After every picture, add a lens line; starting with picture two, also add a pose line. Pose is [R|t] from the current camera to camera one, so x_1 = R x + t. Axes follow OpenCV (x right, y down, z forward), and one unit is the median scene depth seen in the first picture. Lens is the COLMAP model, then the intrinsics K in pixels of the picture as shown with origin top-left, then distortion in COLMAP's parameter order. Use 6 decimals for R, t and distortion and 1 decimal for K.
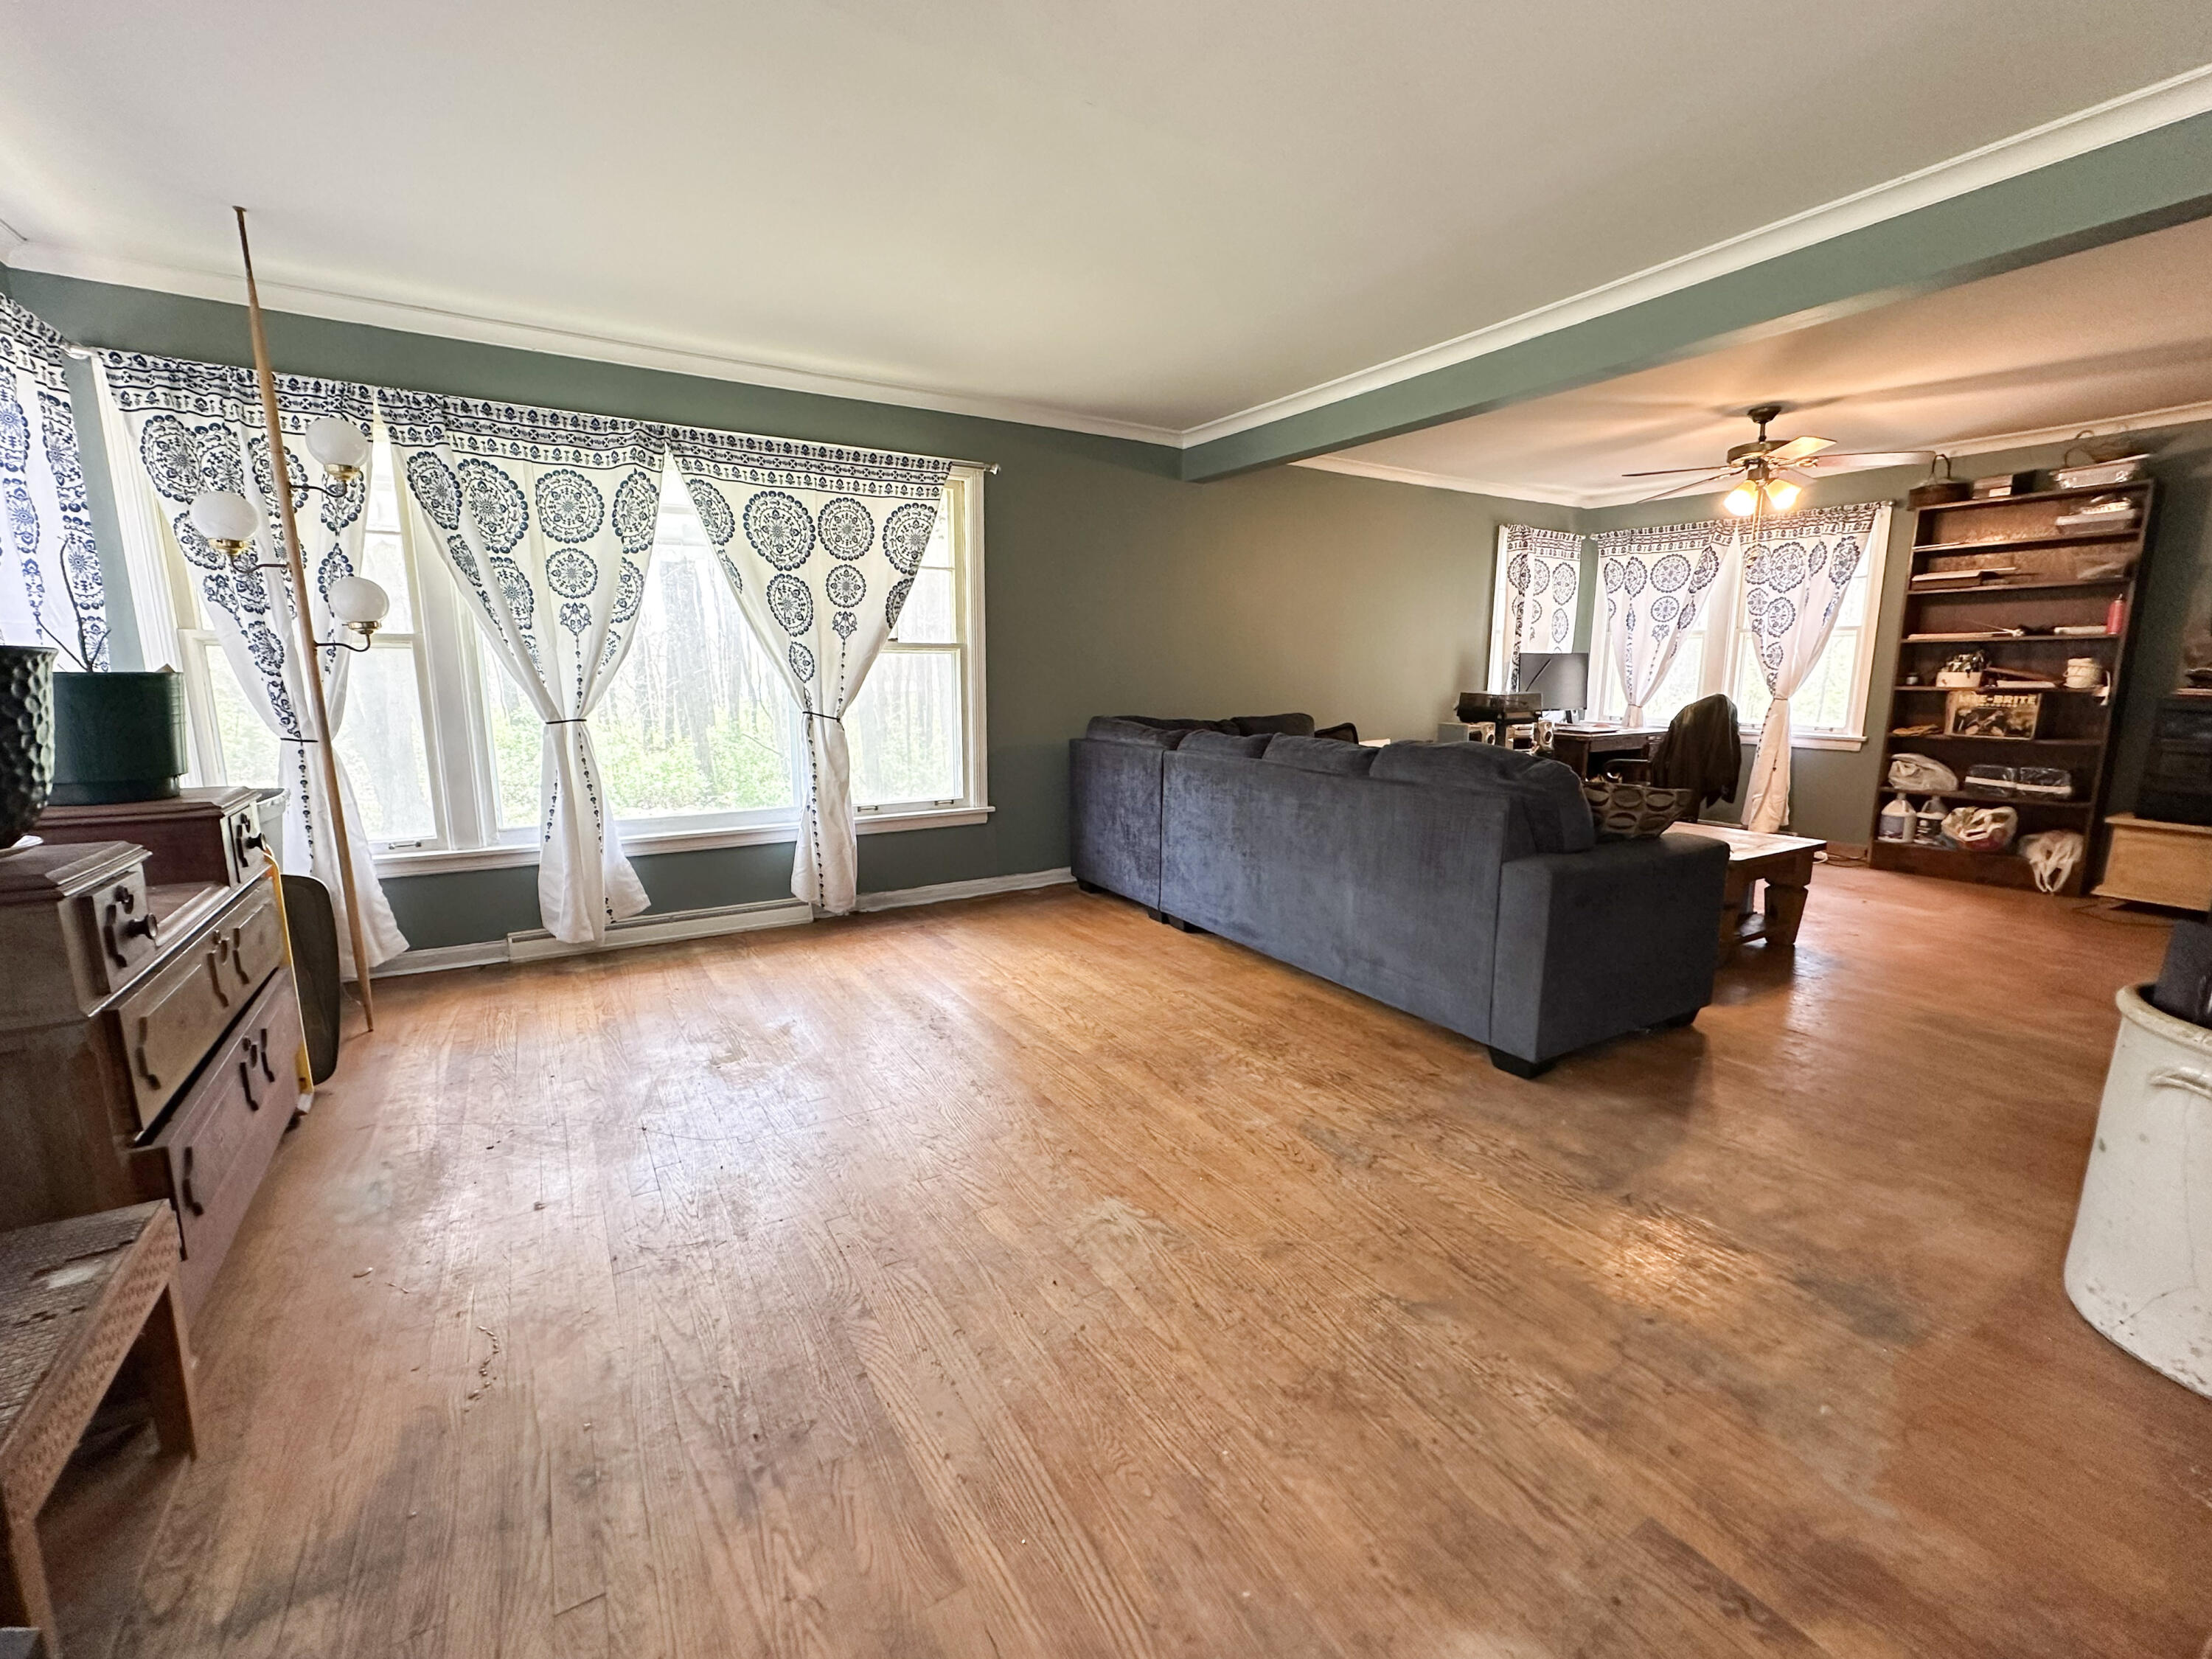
lens RADIAL K [[905.5, 0, 1098.1], [0, 905.5, 828.4], [0, 0, 1]] dist [-0.000846, 0.000524]
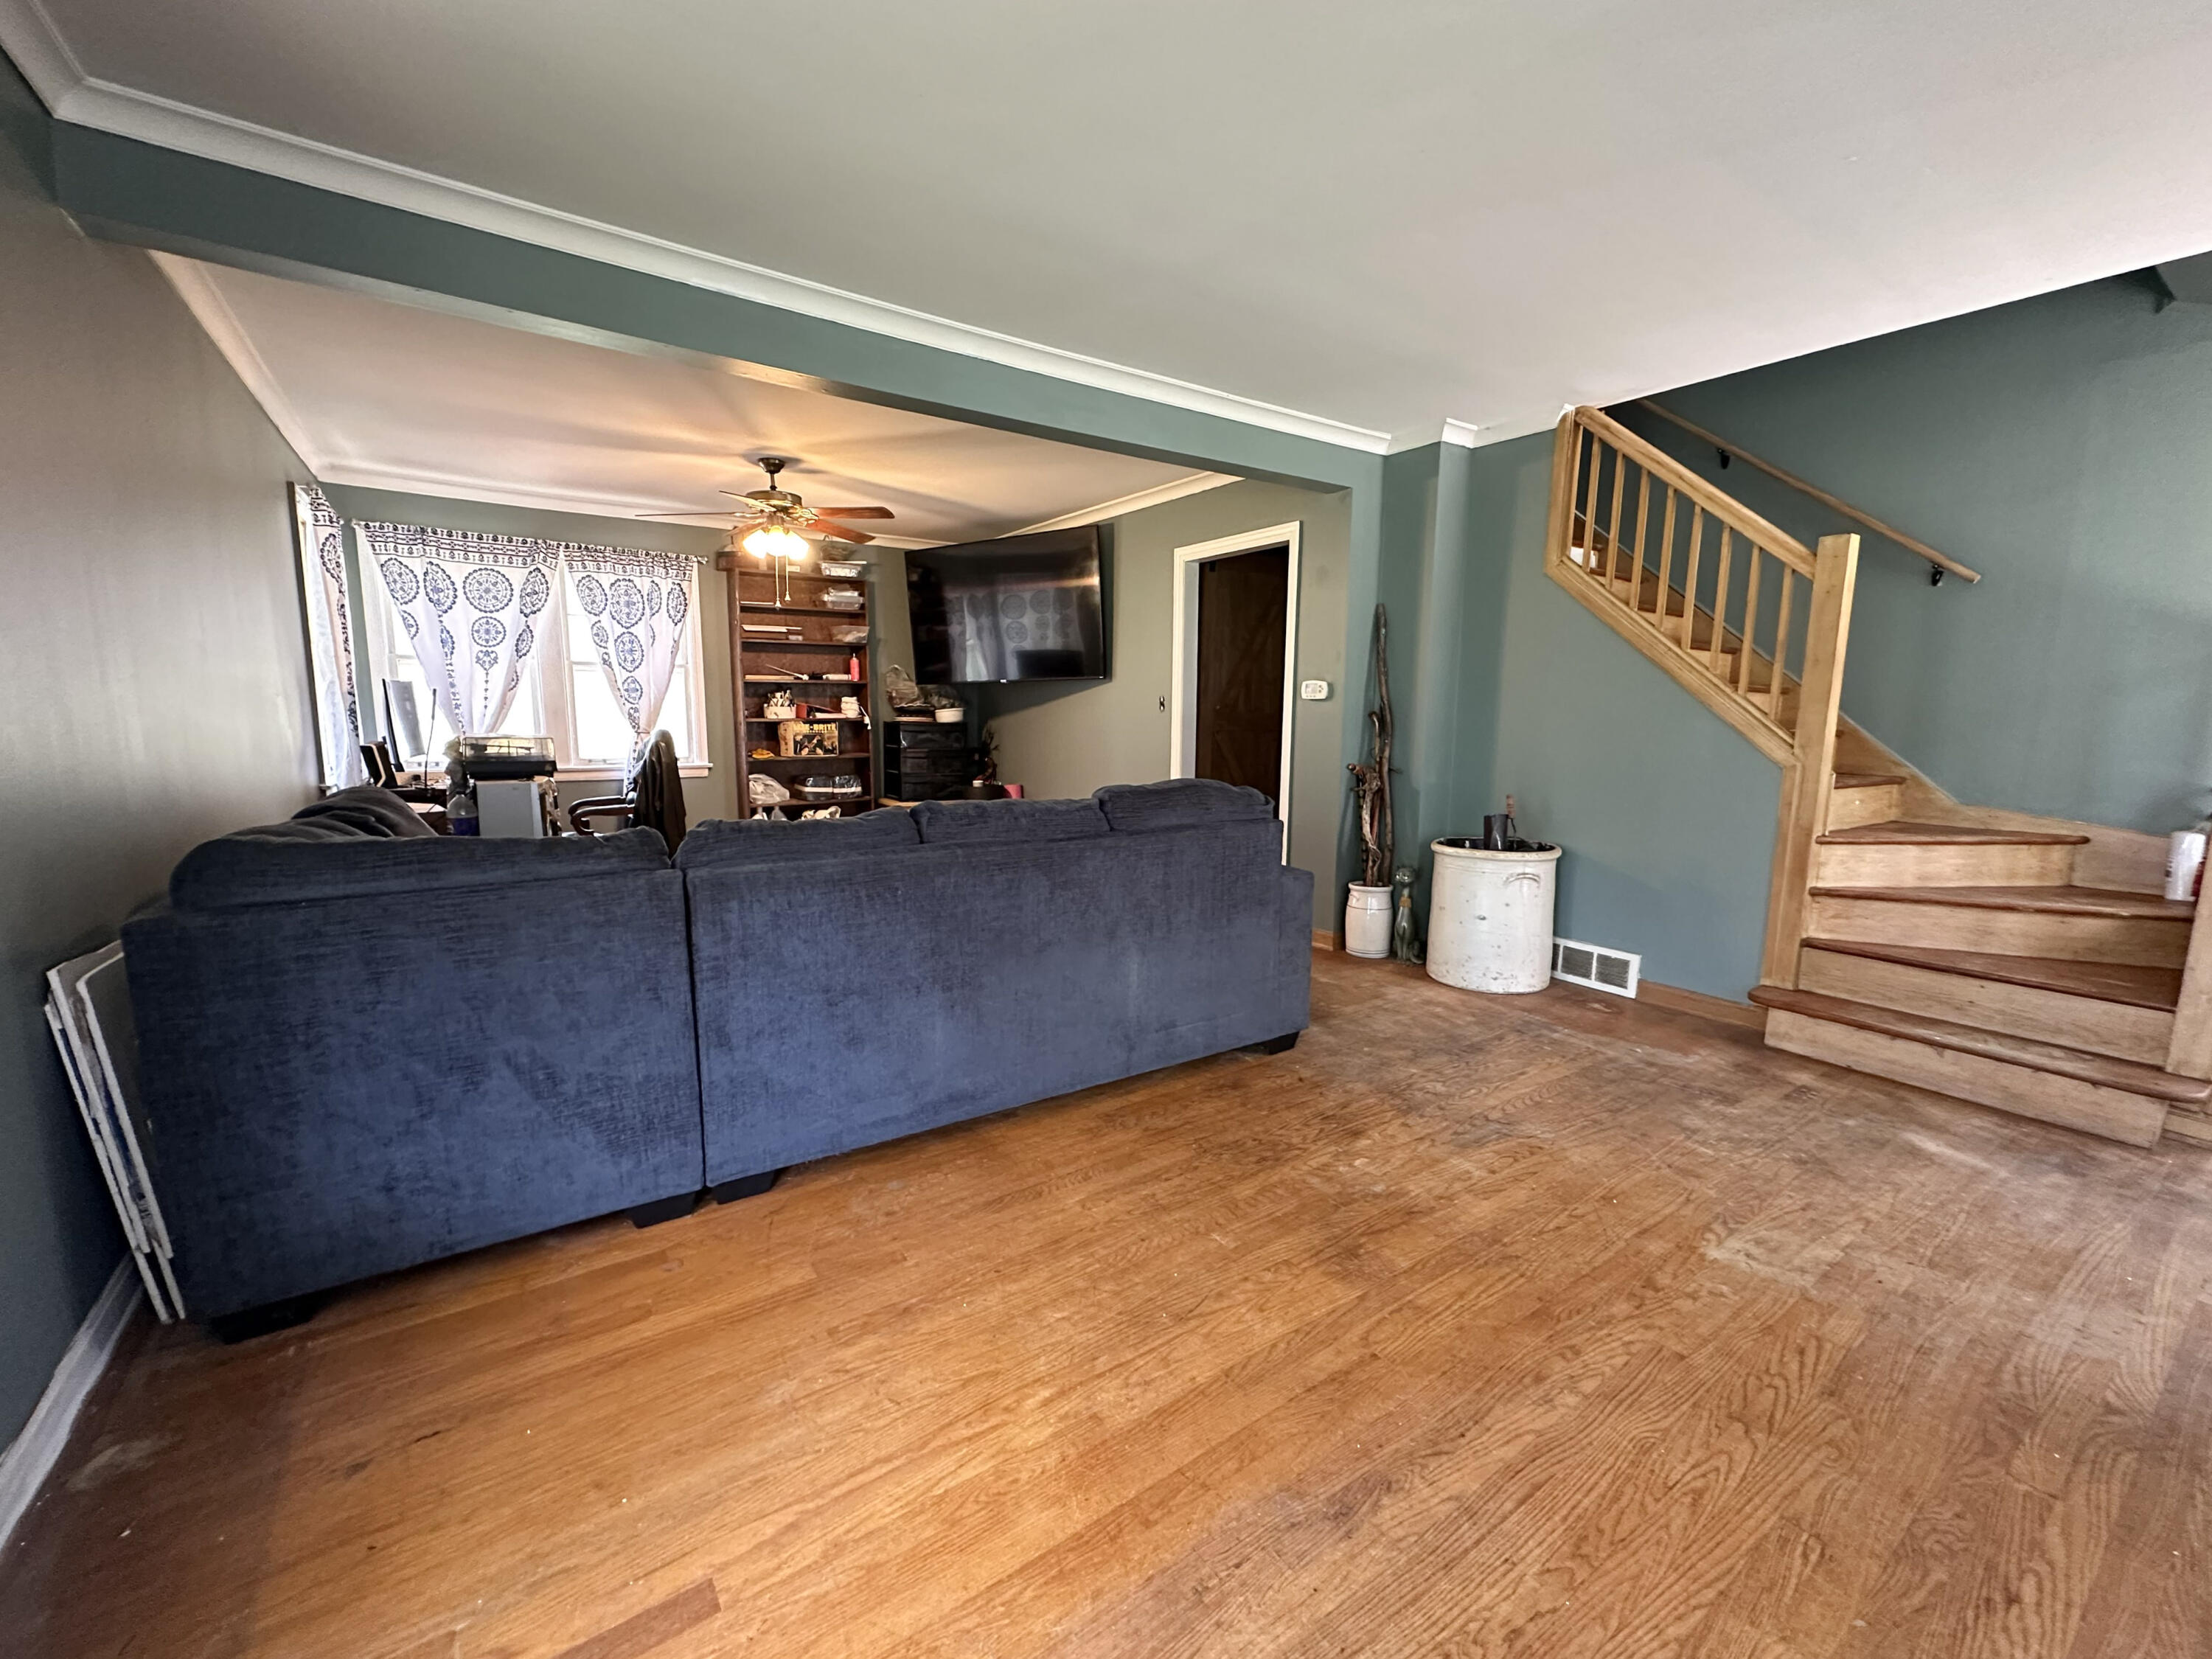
lens RADIAL K [[905.5, 0, 1101.7], [0, 905.5, 825.4], [0, 0, 1]] dist [-0.000846, 0.000524]
pose [[-0.055870, -0.131165, 0.989785, -0.471103], [0.167545, 0.976045, 0.138801, -0.156479], [-0.984280, 0.173588, -0.032556, 0.884225]]
